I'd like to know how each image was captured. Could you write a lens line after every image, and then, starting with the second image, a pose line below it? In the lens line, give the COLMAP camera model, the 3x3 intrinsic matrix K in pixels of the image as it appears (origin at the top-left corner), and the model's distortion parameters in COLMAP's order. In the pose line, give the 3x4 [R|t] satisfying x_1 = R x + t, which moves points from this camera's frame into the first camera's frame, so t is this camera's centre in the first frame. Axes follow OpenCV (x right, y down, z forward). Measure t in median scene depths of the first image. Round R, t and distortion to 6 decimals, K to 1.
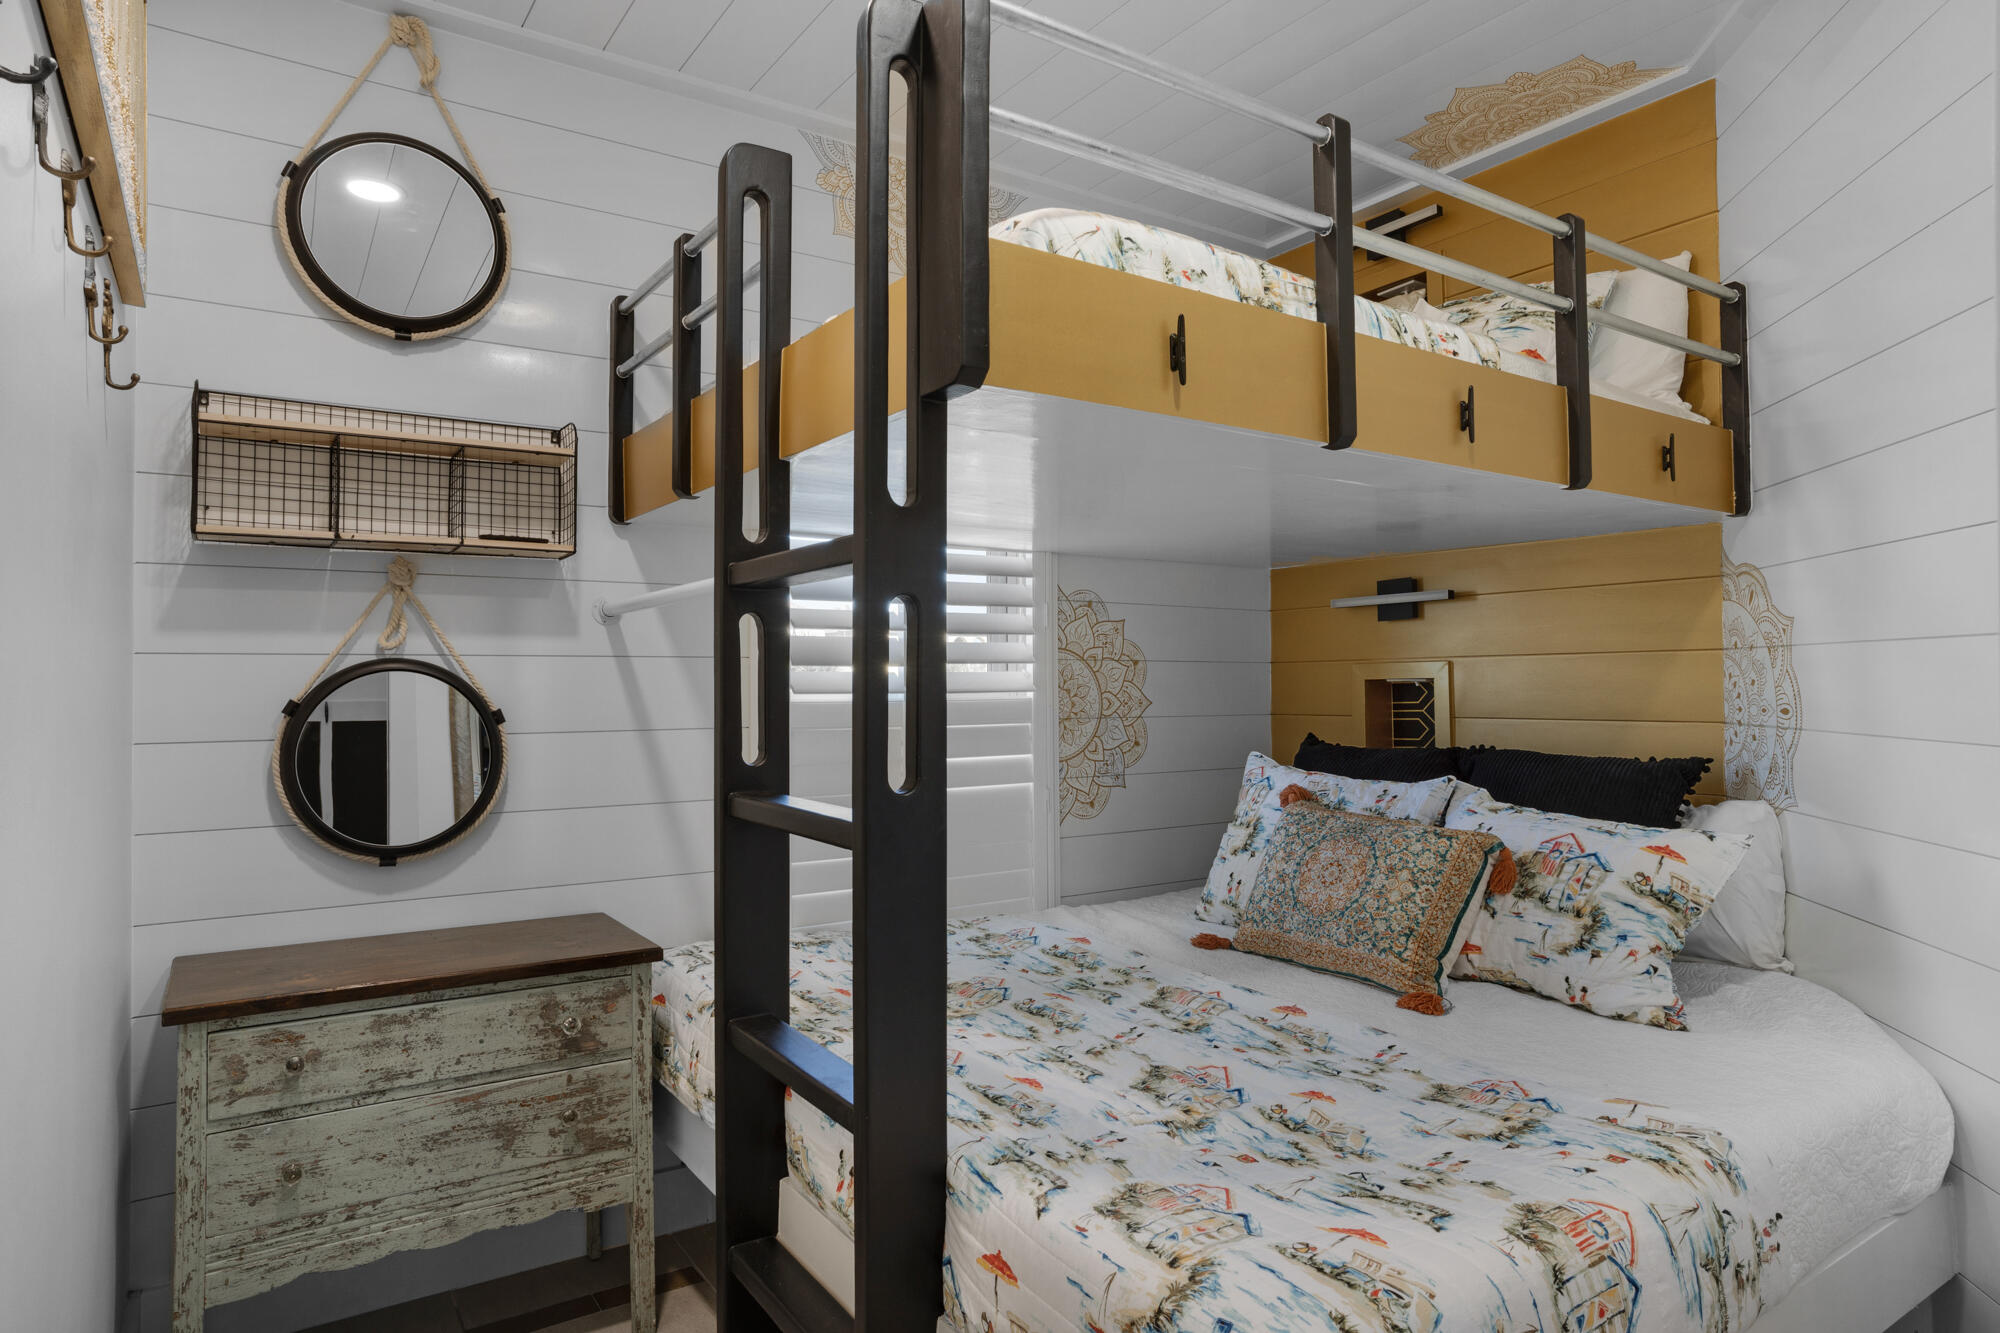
lens RADIAL K [[1122.1, 0, 1000.0], [0, 1122.1, 666.5], [0, 0, 1]] dist [-0.042617, 0.033543]
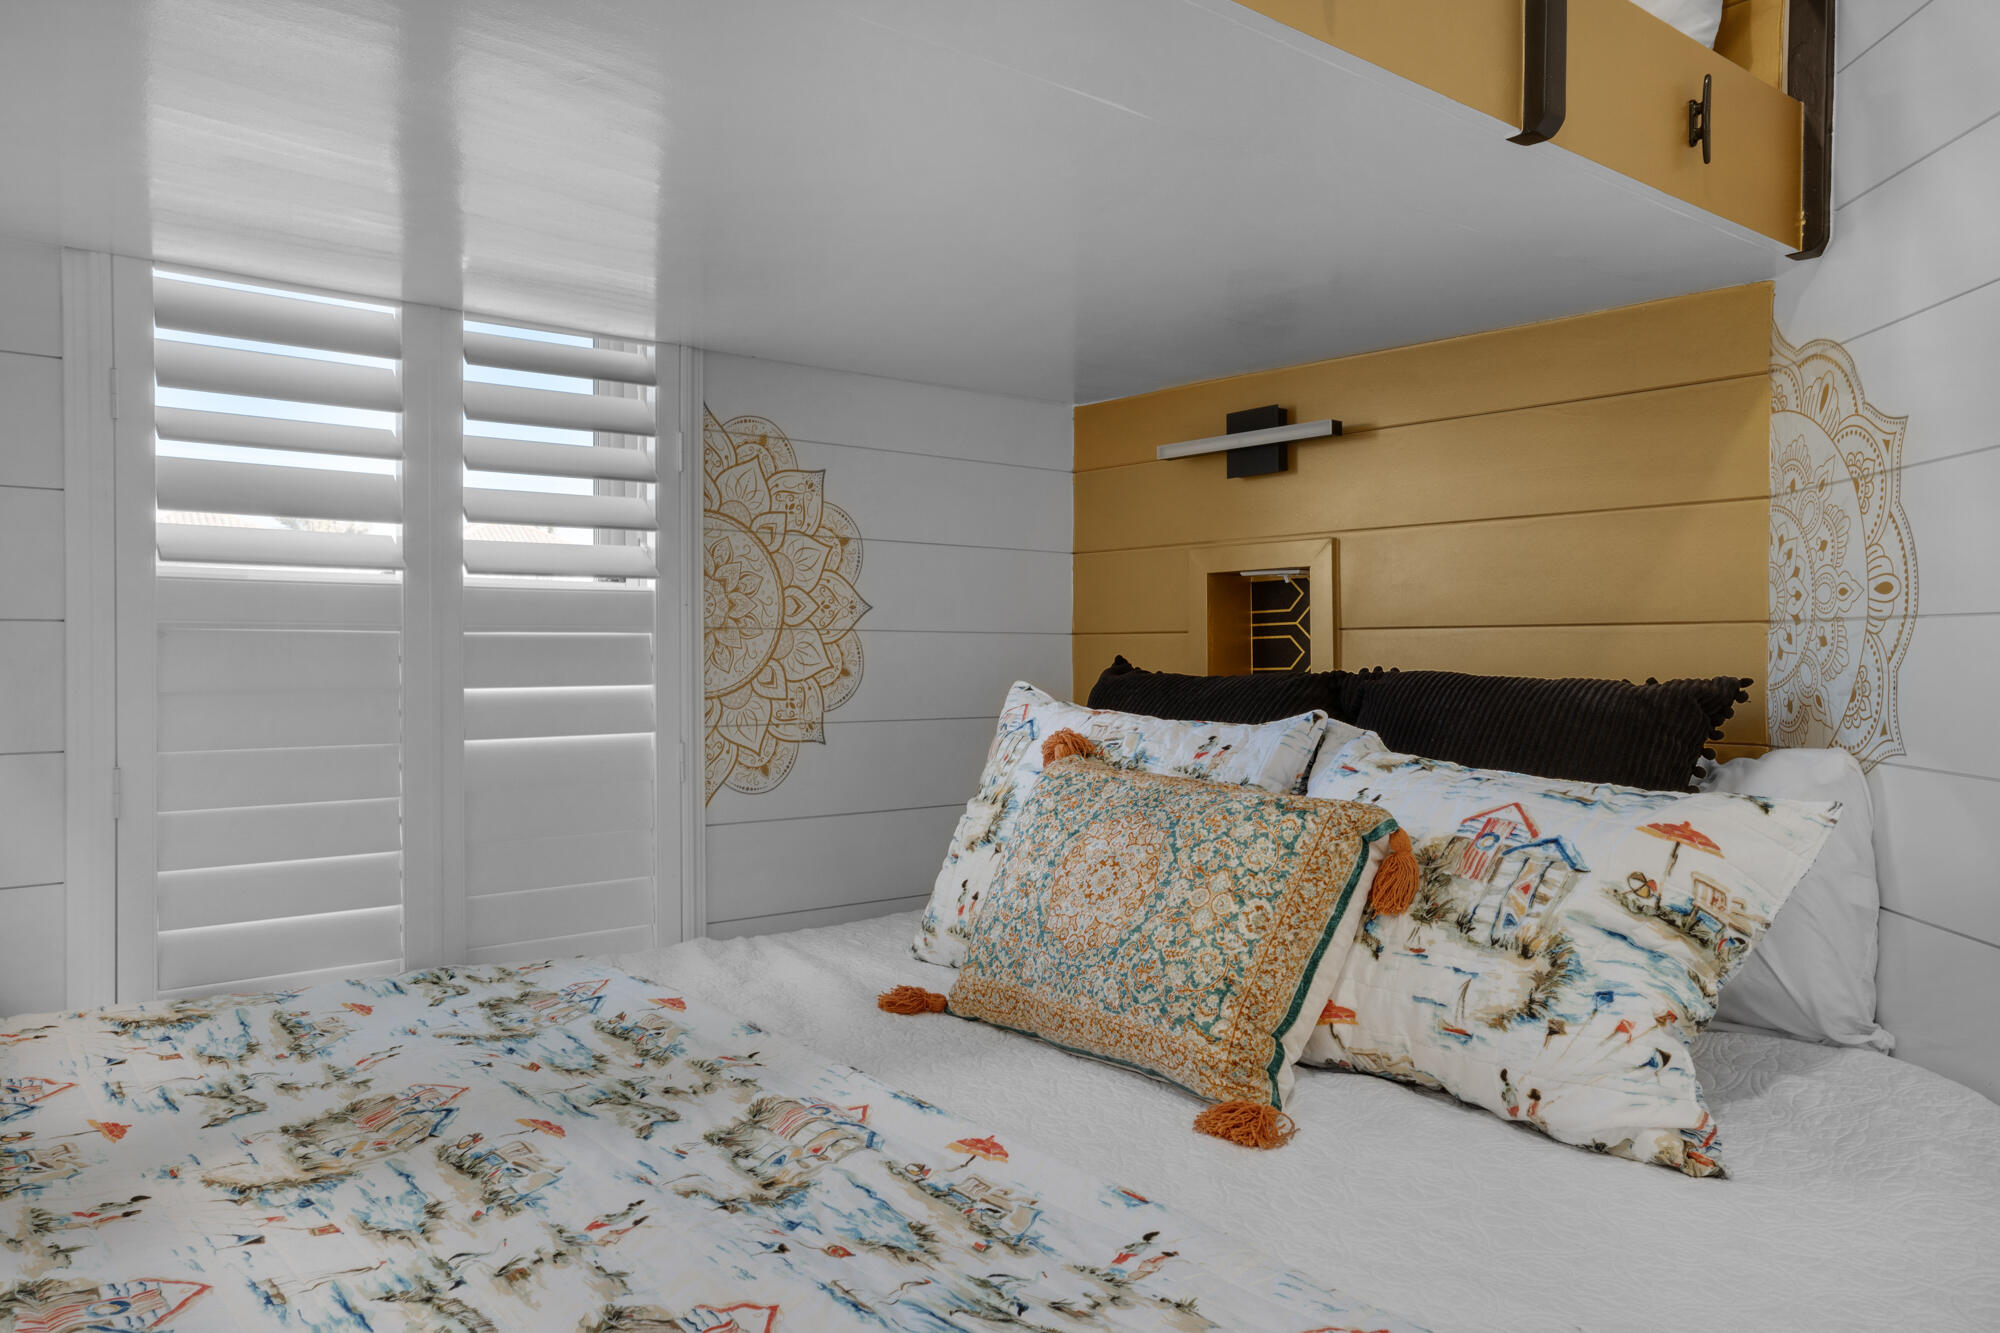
lens RADIAL K [[1428.2, 0, 1001.6], [0, 1428.2, 648.1], [0, 0, 1]] dist [-0.010366, 0.055189]
pose [[0.992415, 0.009595, 0.122557, 0.171941], [-0.011743, 0.999790, 0.016810, 0.063533], [-0.122370, -0.018122, 0.992319, 0.326878]]
